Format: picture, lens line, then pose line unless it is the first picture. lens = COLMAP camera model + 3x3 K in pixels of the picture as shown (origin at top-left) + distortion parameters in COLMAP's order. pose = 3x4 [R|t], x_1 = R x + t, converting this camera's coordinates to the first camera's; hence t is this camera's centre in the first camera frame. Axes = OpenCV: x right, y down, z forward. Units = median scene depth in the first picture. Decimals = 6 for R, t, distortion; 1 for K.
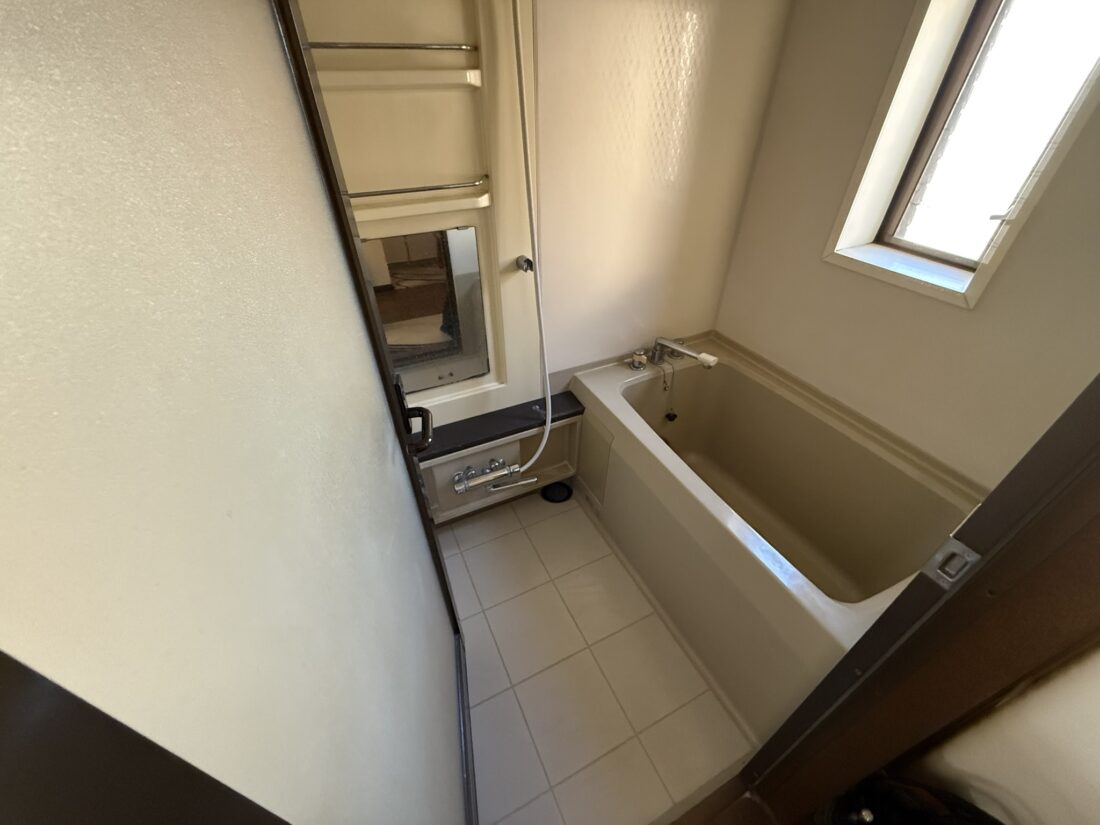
lens RADIAL K [[439.7, 0, 550.0], [0, 439.7, 412.5], [0, 0, 1]] dist [-0.000815, -0.000174]
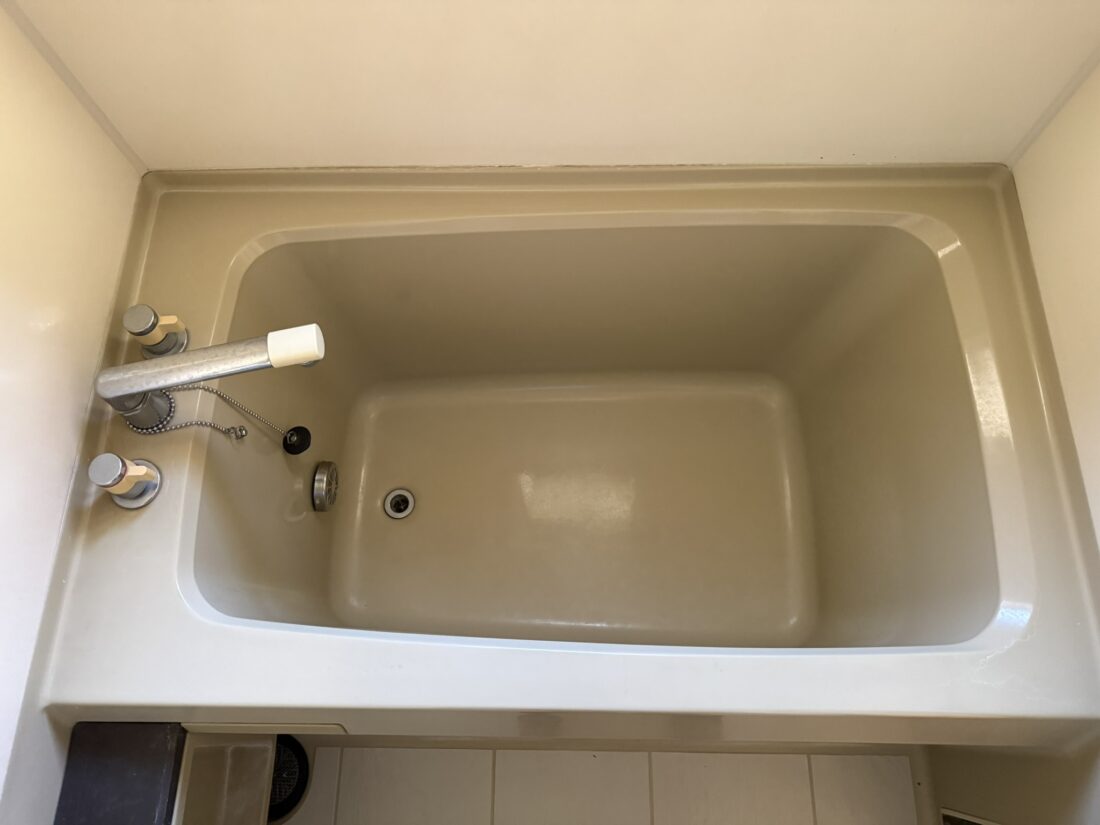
lens RADIAL K [[777.4, 0, 550.0], [0, 777.4, 412.5], [0, 0, 1]] dist [0.000040, 0.002108]
pose [[0.442451, -0.838629, 0.317707, 0.210998], [0.566468, 0.535999, 0.625954, -0.330528], [-0.695234, -0.096983, 0.712211, 0.448093]]
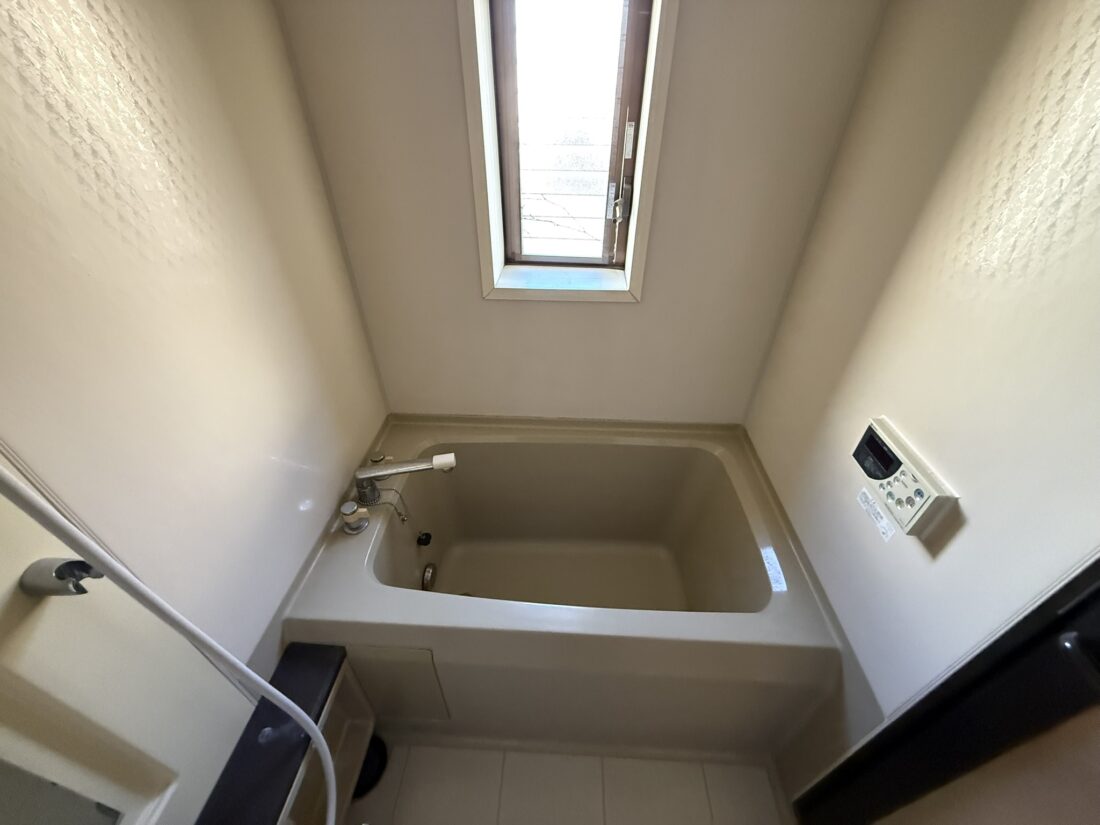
lens RADIAL K [[428.9, 0, 545.0], [0, 428.9, 411.3], [0, 0, 1]] dist [-0.012075, -0.000215]
pose [[0.486456, -0.516925, 0.704379, -0.027618], [0.531796, 0.814838, 0.230721, -0.258339], [-0.693220, 0.262351, 0.671281, 0.354290]]
